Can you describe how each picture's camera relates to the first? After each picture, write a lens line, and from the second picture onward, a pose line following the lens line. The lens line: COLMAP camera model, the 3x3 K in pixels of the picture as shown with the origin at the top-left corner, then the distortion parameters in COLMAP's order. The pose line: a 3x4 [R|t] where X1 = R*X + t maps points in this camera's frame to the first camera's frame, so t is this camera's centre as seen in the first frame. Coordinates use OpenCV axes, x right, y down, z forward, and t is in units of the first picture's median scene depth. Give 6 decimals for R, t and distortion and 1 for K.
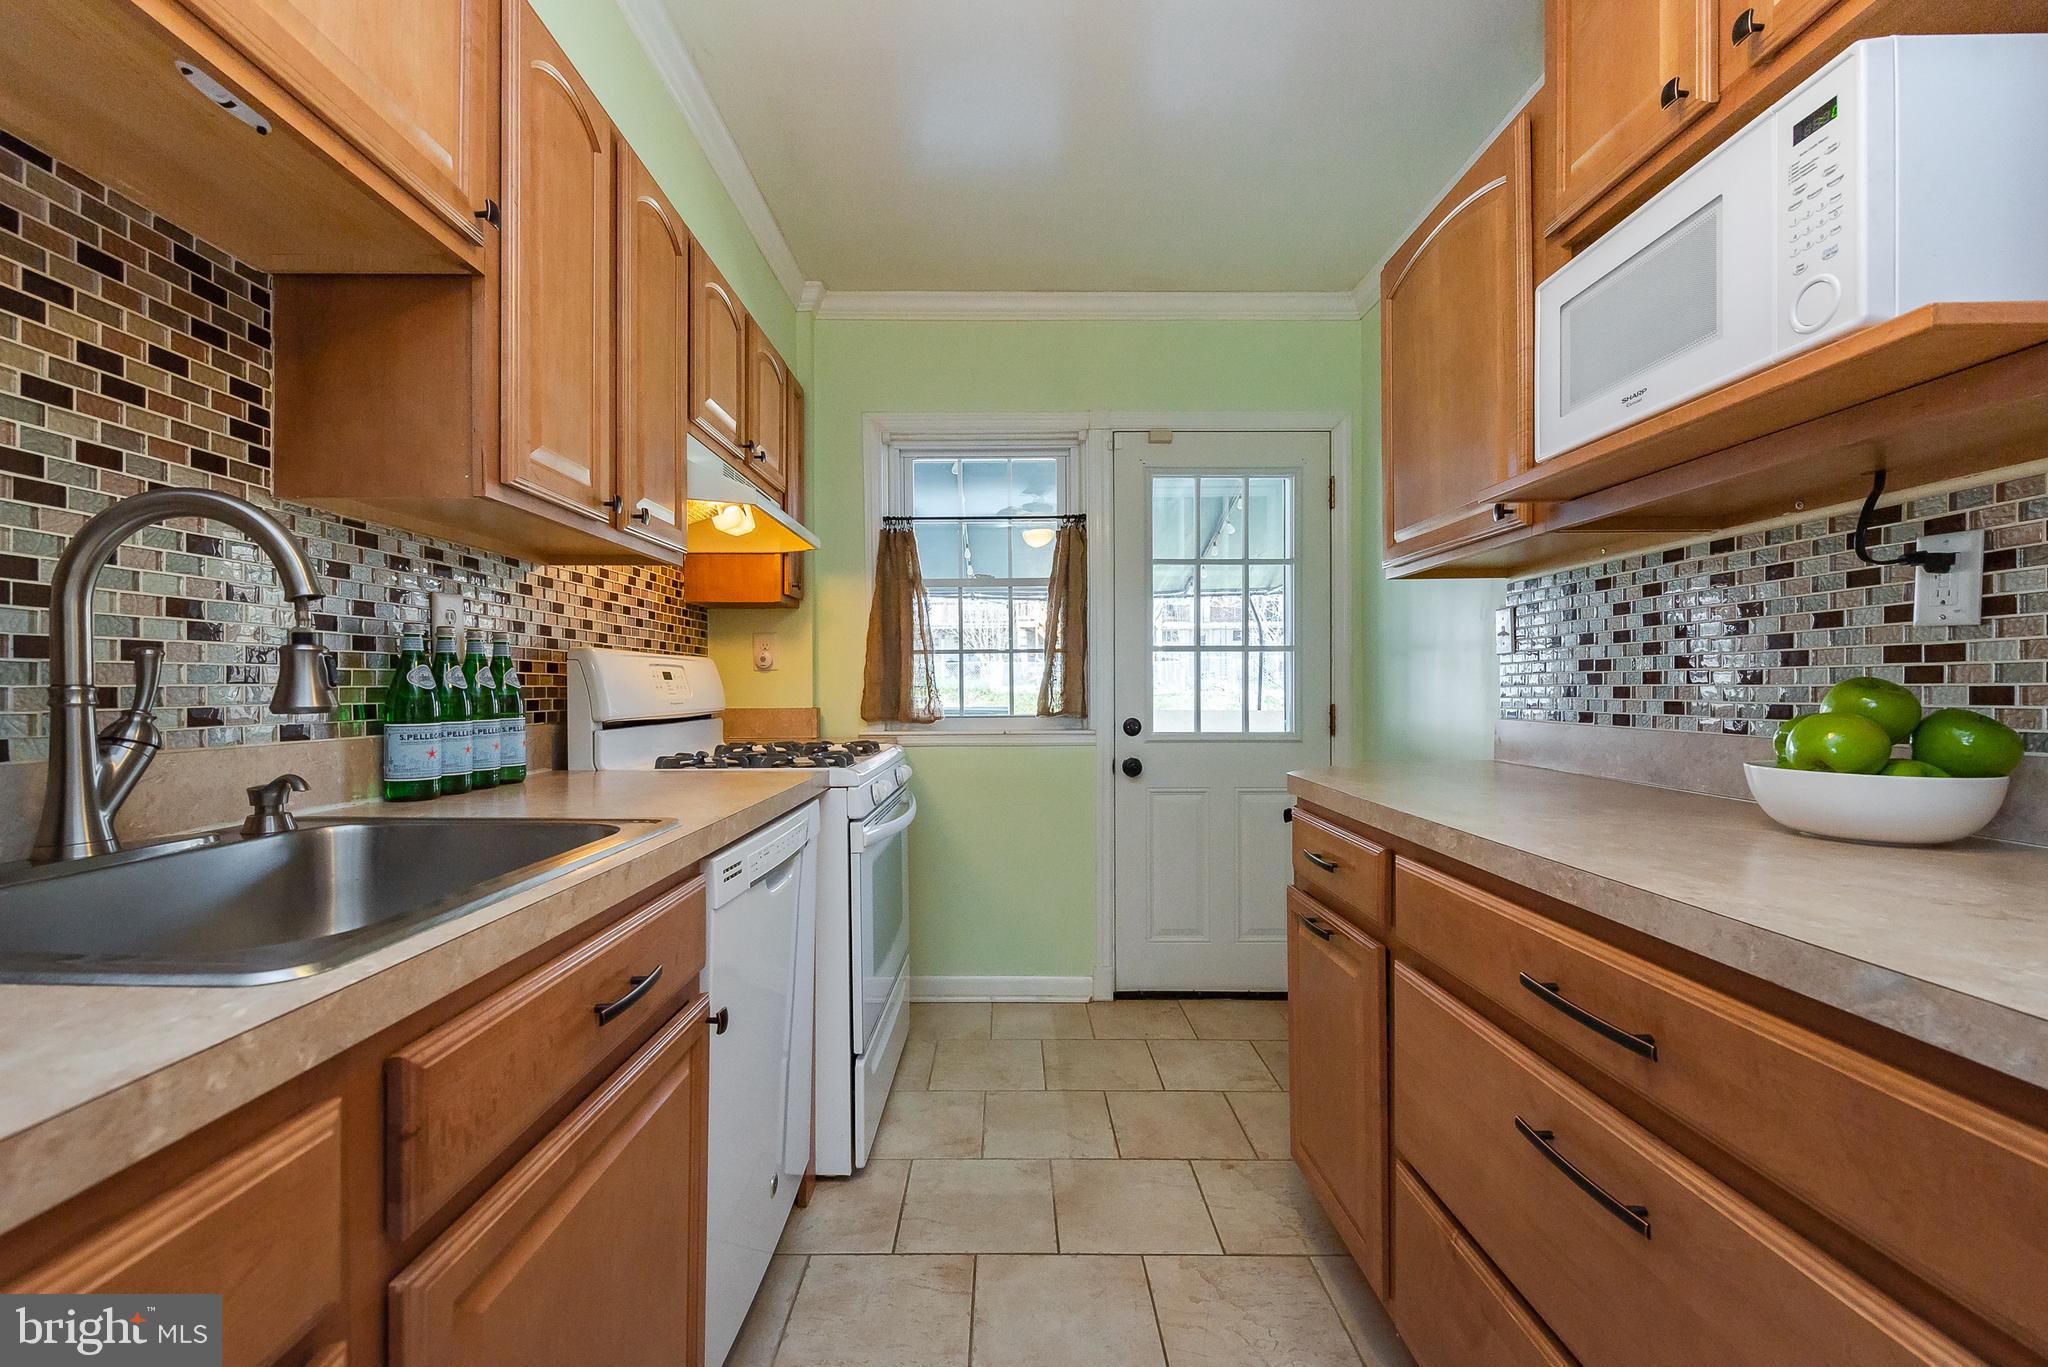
lens RADIAL K [[827.2, 0, 1024.0], [0, 827.2, 683.5], [0, 0, 1]] dist [0.000109, -0.001067]
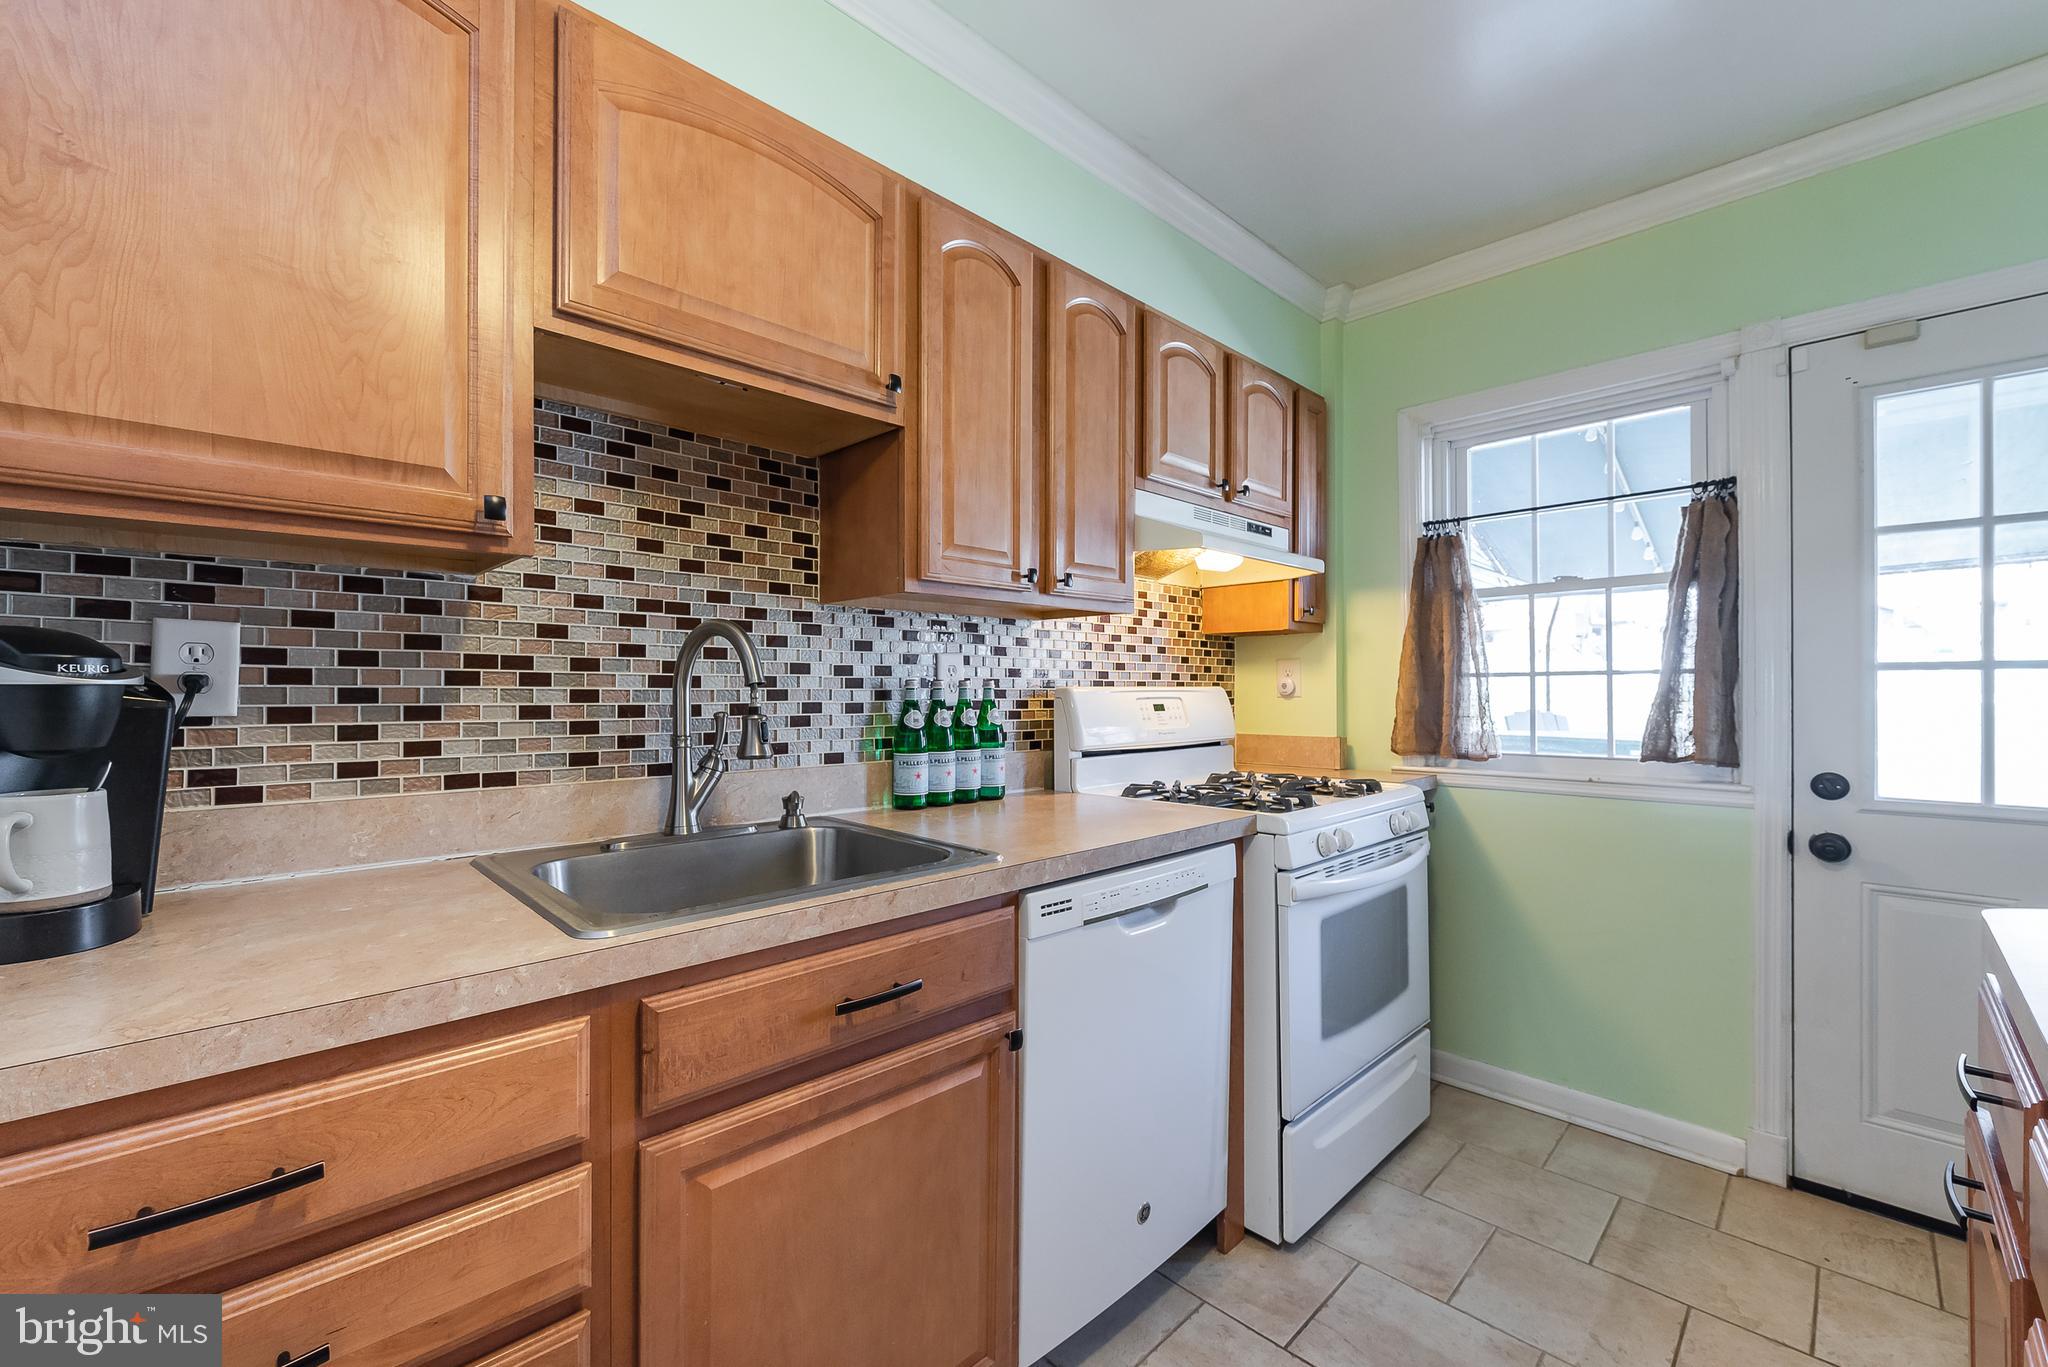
lens RADIAL K [[832.6, 0, 1024.0], [0, 832.6, 683.5], [0, 0, 1]] dist [0.003620, -0.000318]
pose [[0.694447, 0.000920, -0.719543, 0.292576], [-0.001037, 0.999999, 0.000278, -0.051197], [0.719543, 0.000553, 0.694448, 0.134220]]
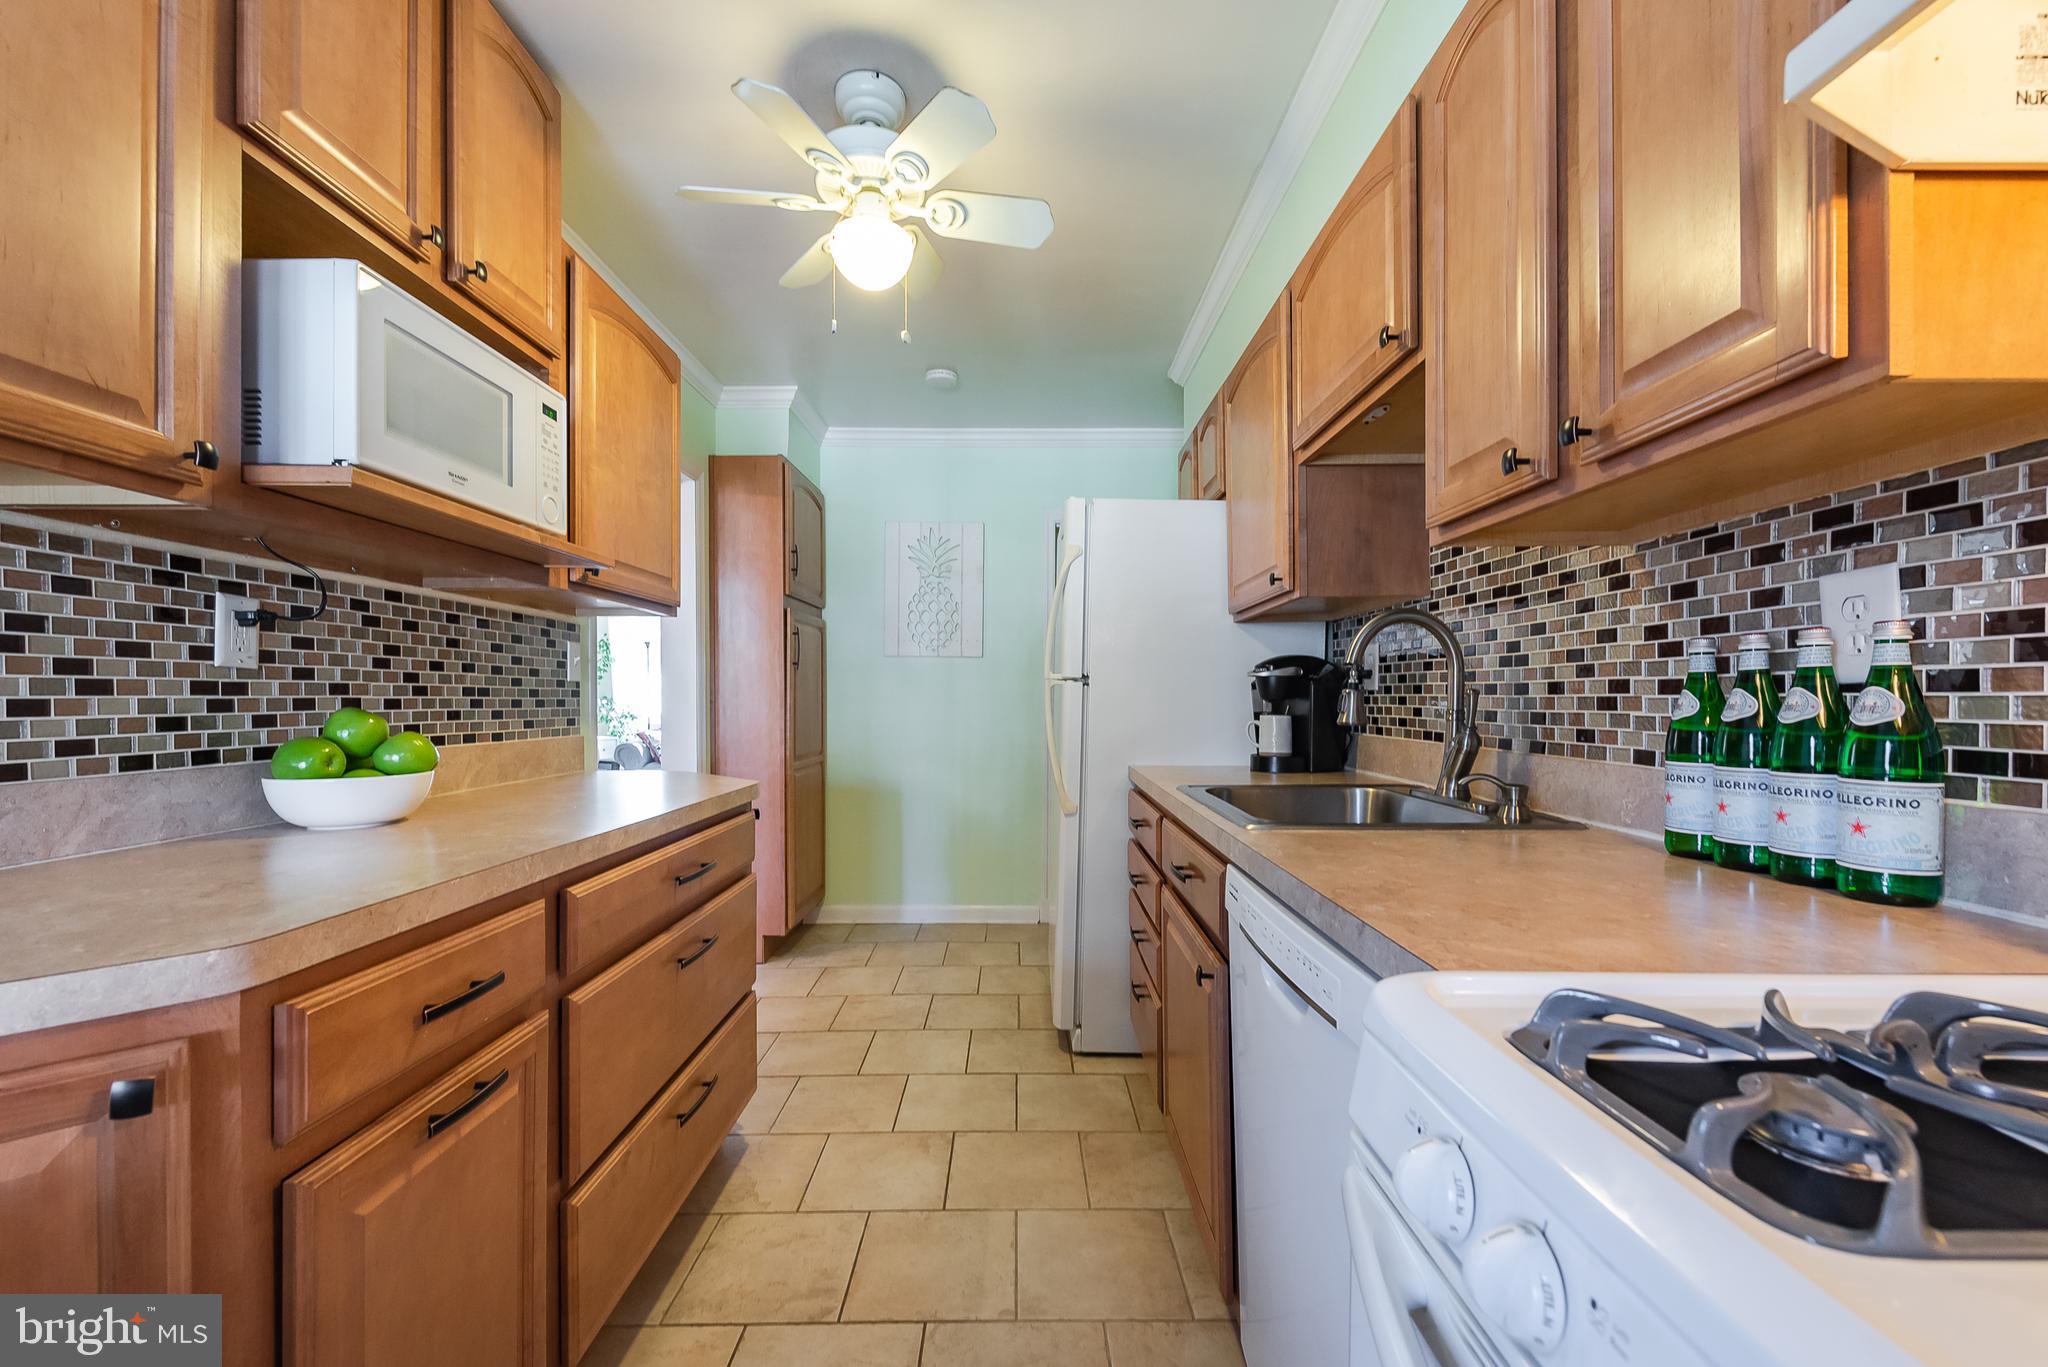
lens RADIAL K [[810.1, 0, 1018.0], [0, 810.1, 704.2], [0, 0, 1]] dist [-0.000457, -0.000380]
pose [[-0.999970, 0.002051, 0.007519, -0.058137], [0.002082, 0.999989, 0.004111, -0.009916], [-0.007511, 0.004127, -0.999963, 1.368313]]
